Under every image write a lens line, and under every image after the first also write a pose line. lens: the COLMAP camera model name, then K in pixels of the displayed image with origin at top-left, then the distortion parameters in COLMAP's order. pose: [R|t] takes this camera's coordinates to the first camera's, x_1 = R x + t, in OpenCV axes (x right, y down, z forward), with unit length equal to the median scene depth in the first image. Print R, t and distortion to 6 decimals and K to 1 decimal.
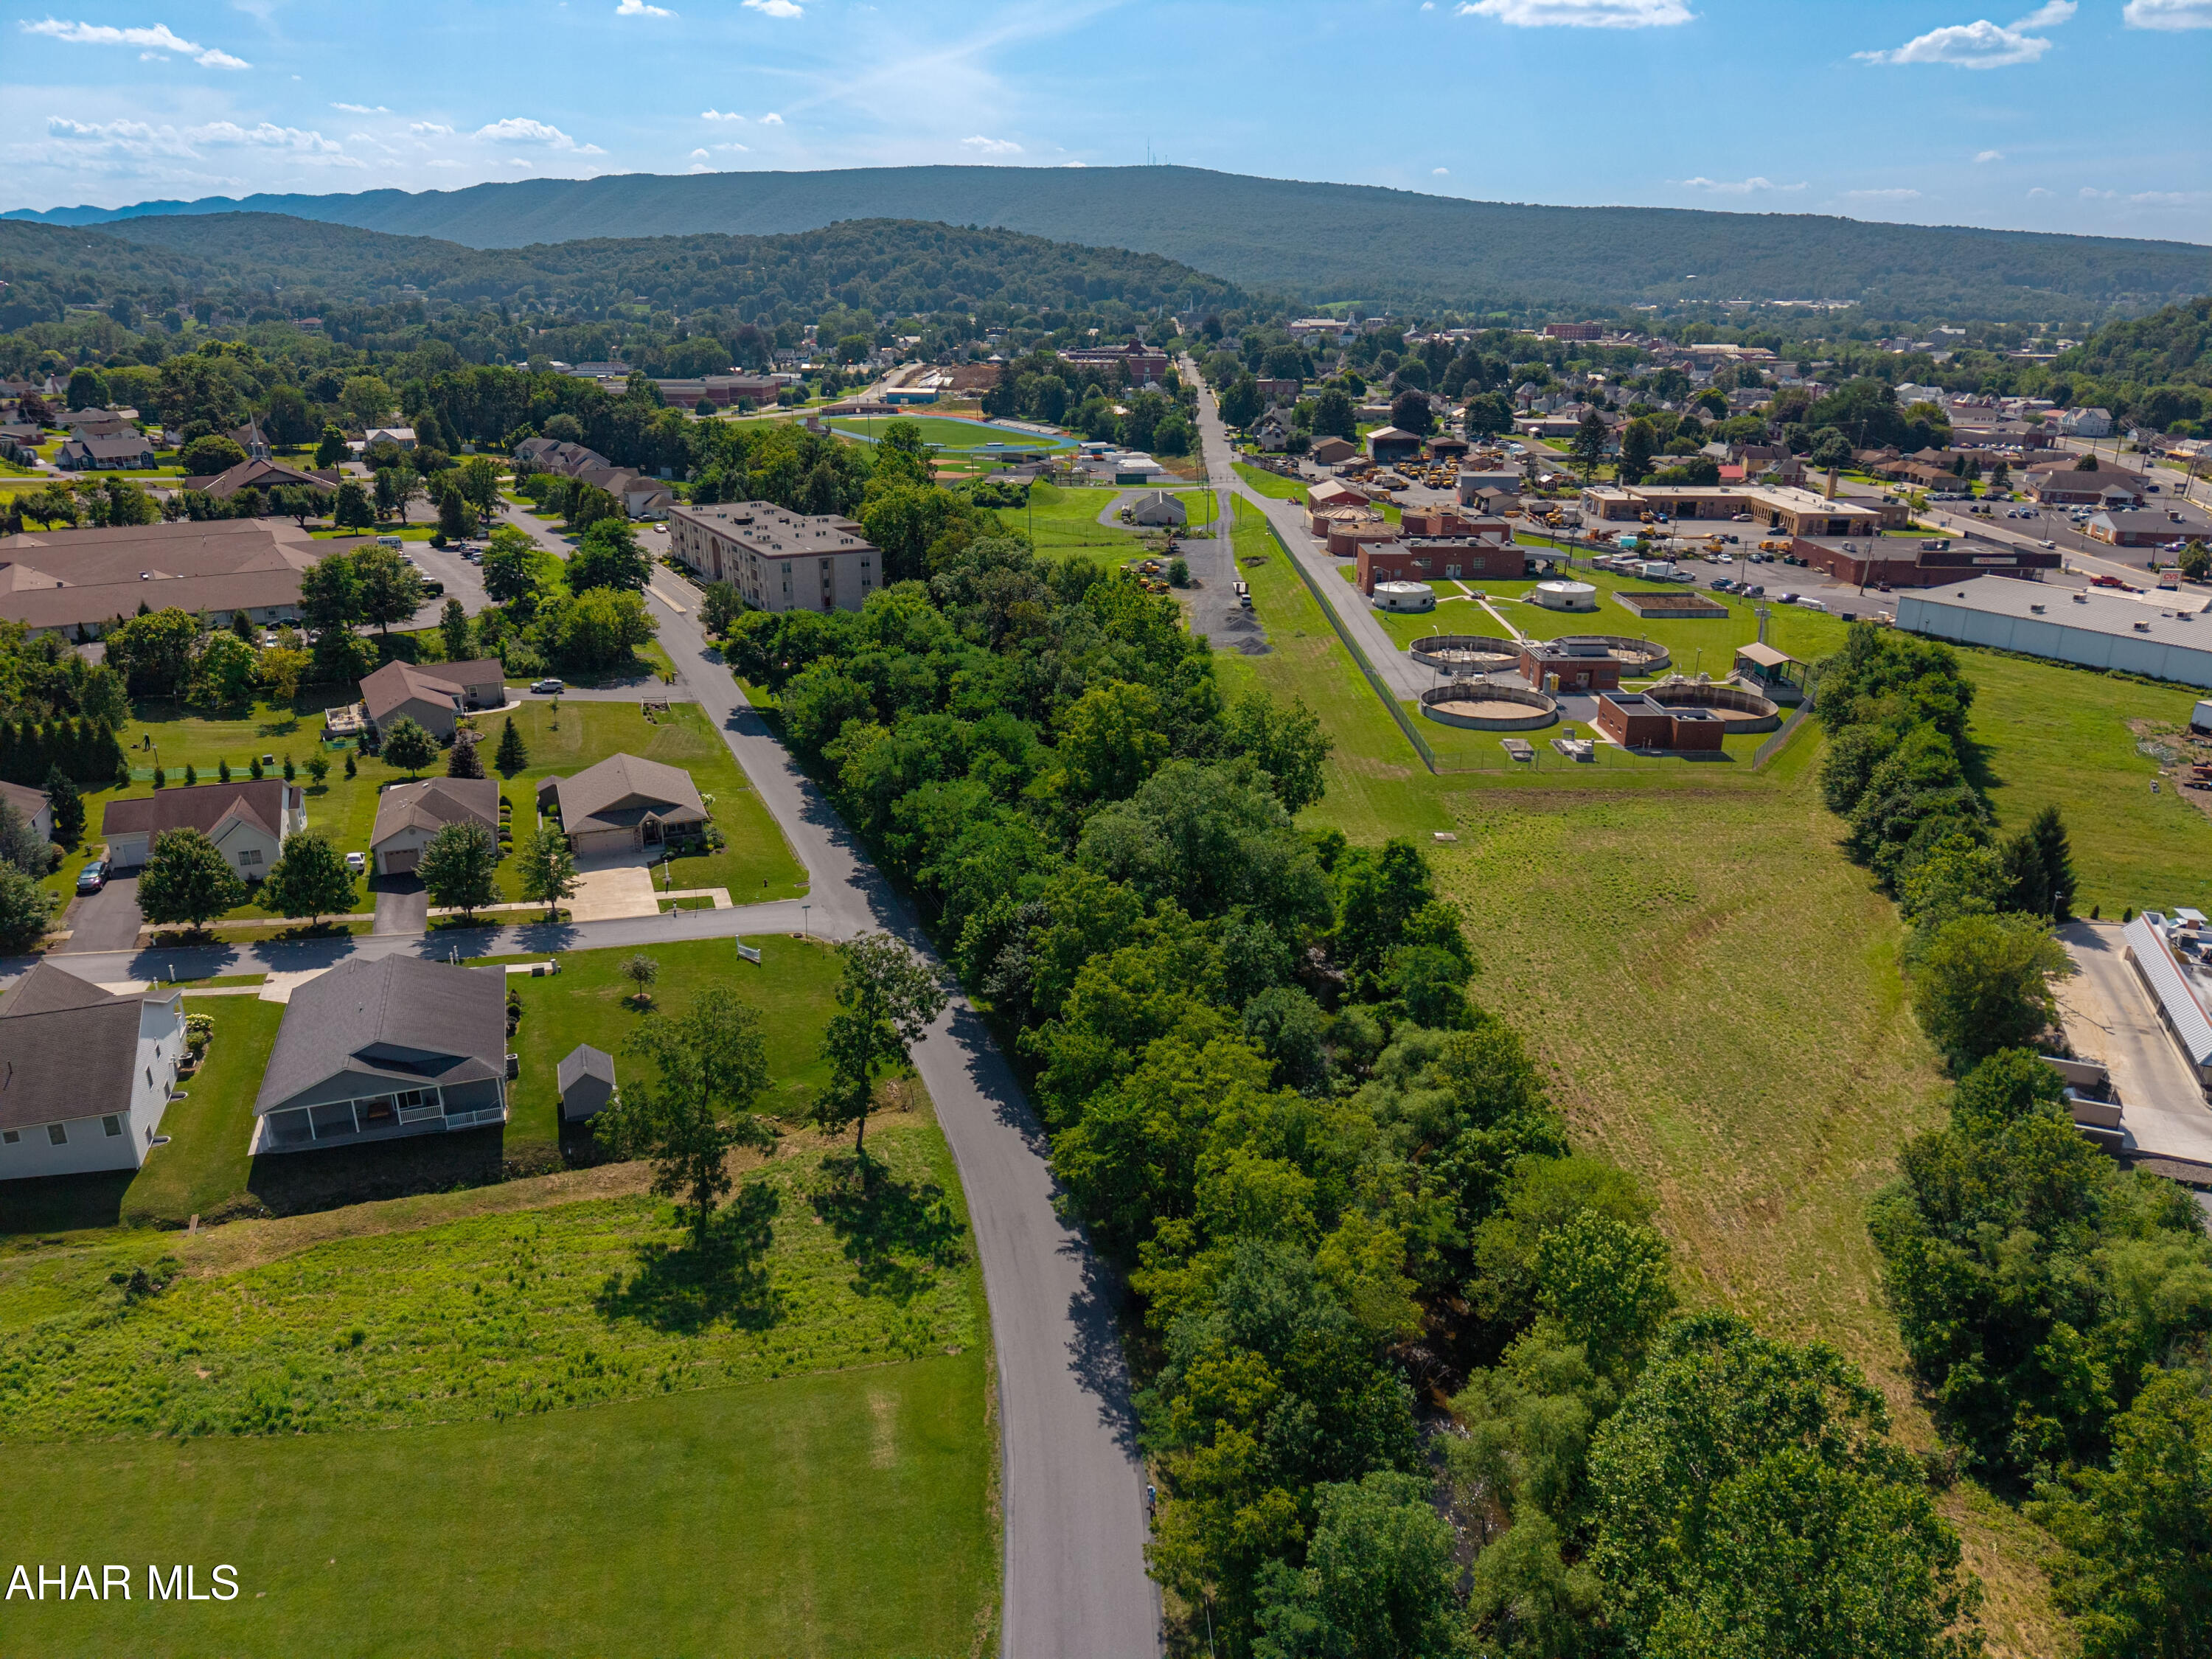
lens RADIAL K [[1472.3, 0, 1102.5], [0, 1472.3, 827.9], [0, 0, 1]] dist [0.028065, -0.025859]
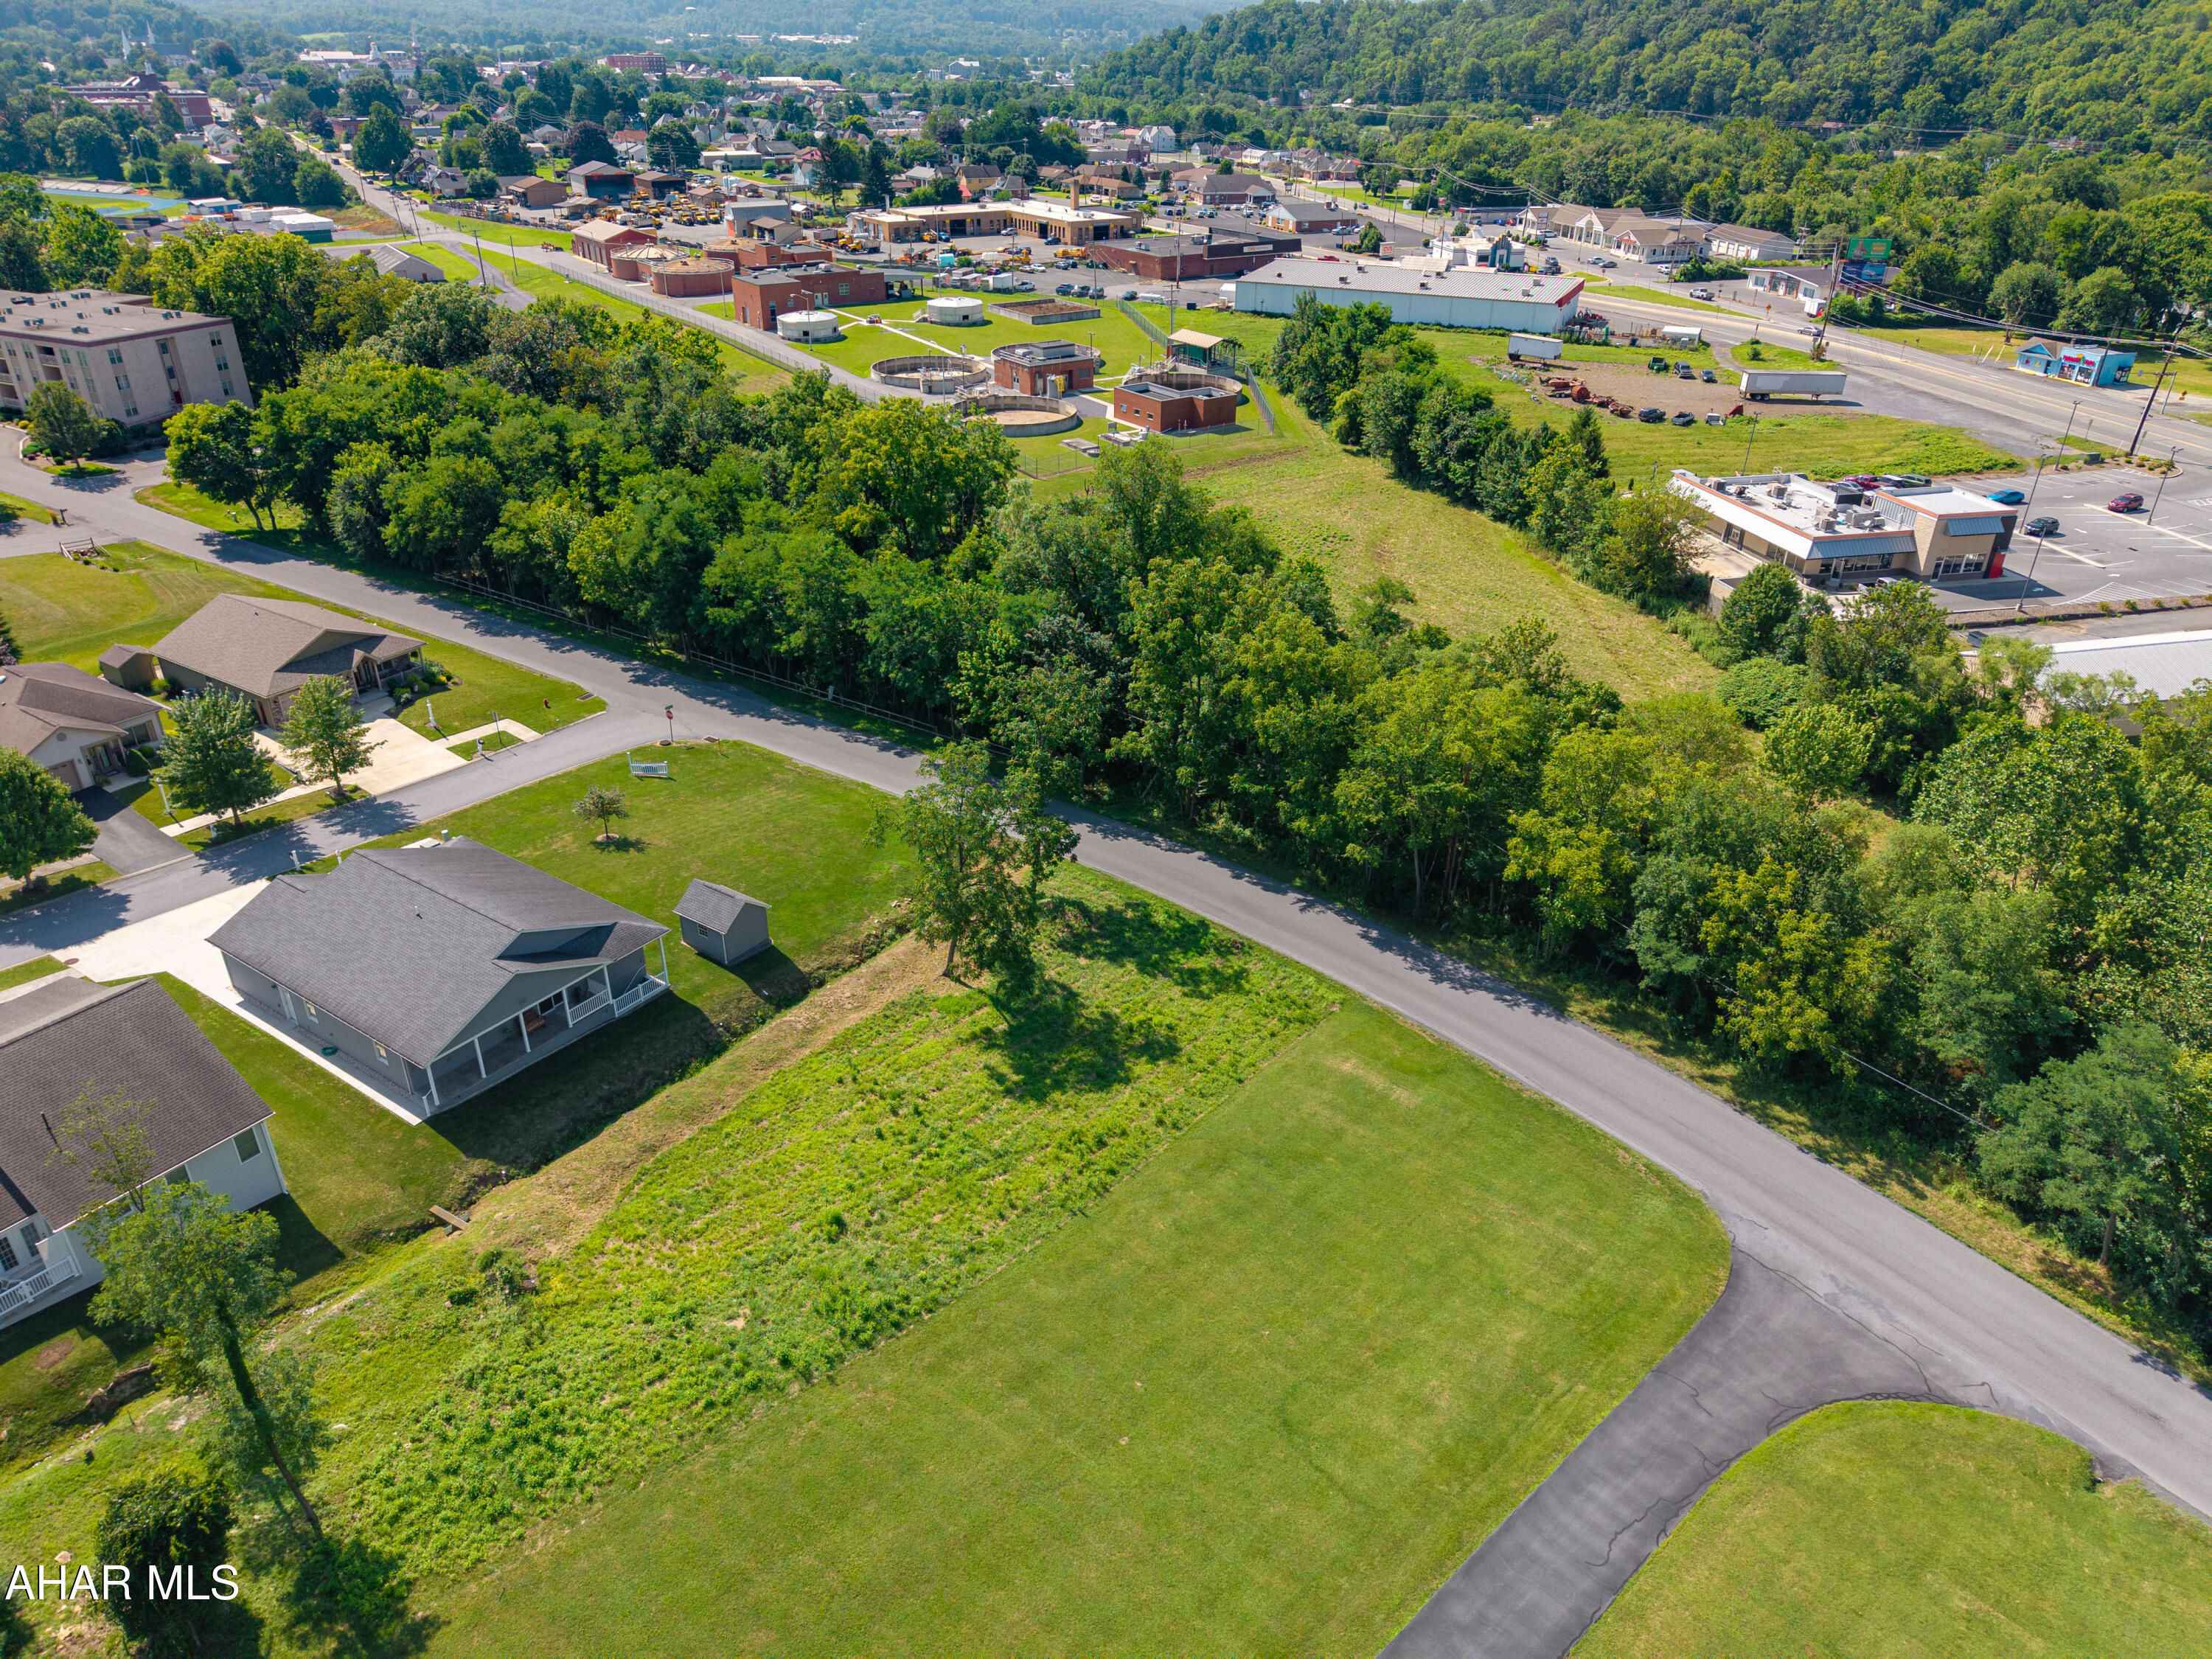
lens RADIAL K [[1472.3, 0, 1093.6], [0, 1472.3, 813.0], [0, 0, 1]] dist [0.028065, -0.025859]
pose [[0.820930, -0.265207, 0.505707, -0.406157], [0.192389, 0.962285, 0.192340, -0.003376], [-0.537644, -0.060605, 0.840991, 0.133172]]
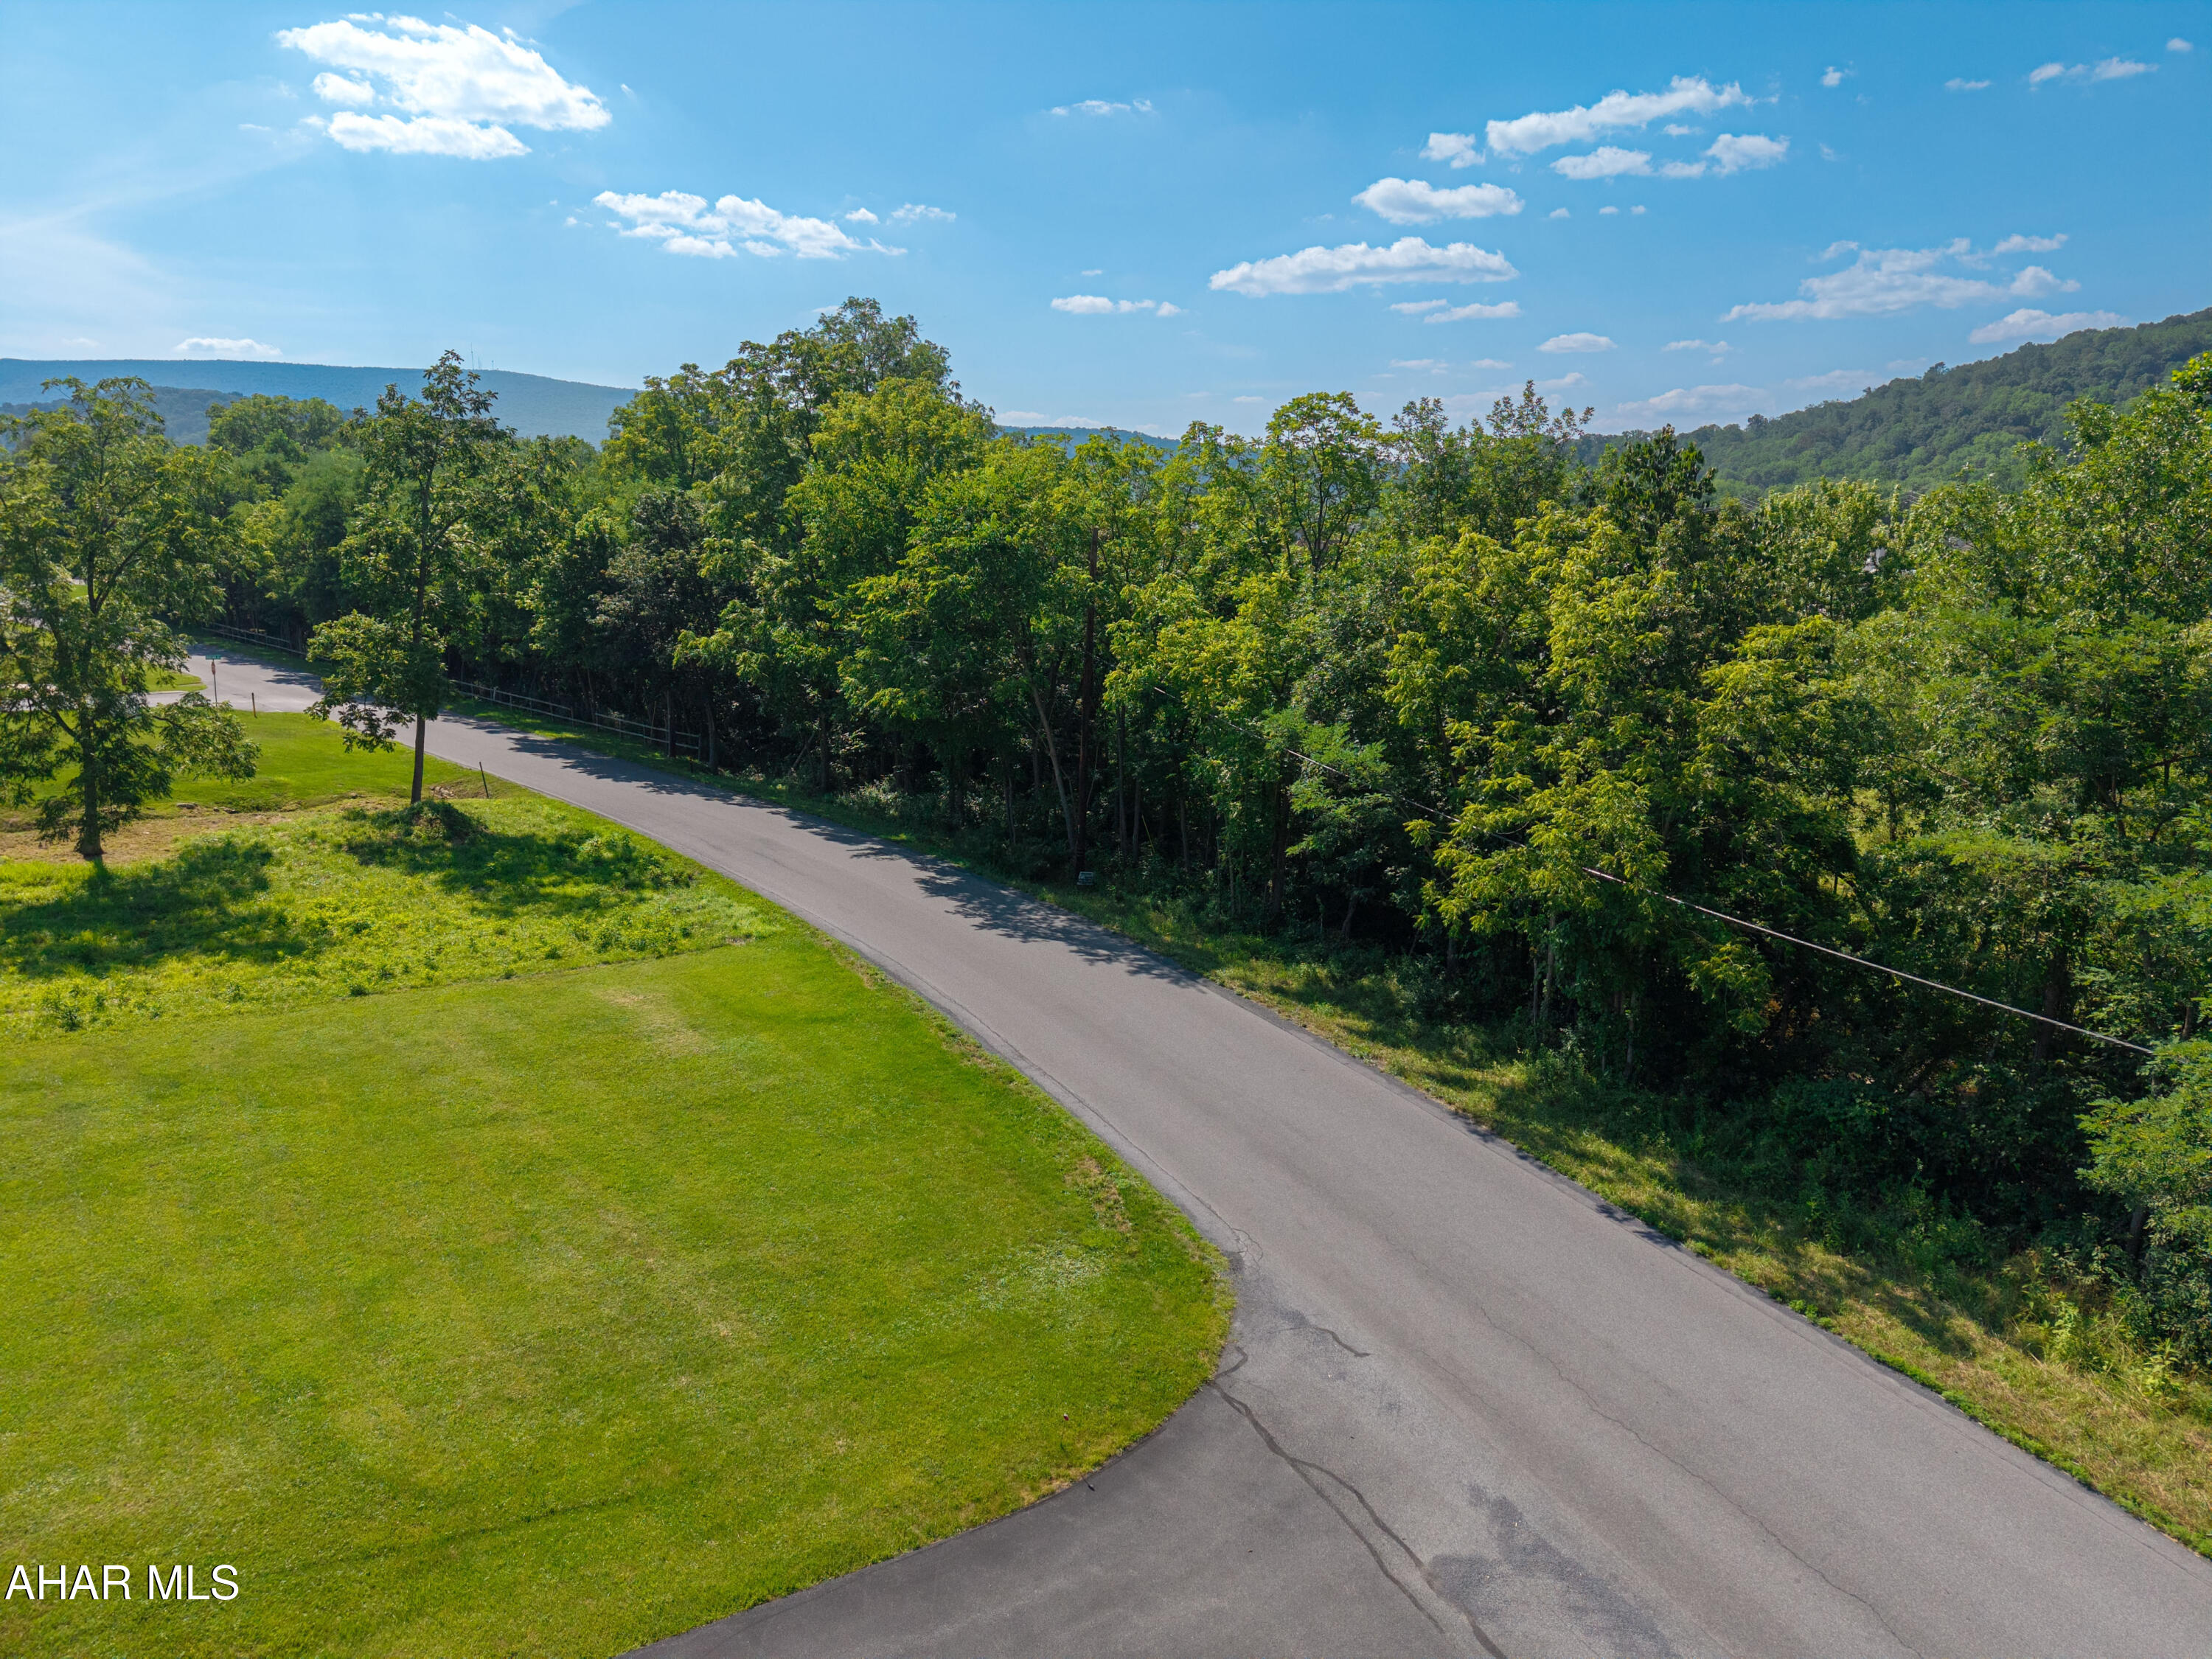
lens RADIAL K [[1472.3, 0, 1106.7], [0, 1472.3, 814.4], [0, 0, 1]] dist [0.028065, -0.025859]
pose [[0.913559, -0.079124, 0.398936, -0.102995], [0.135271, 0.984162, -0.114572, 0.216941], [-0.383552, 0.158633, 0.909793, 0.276988]]
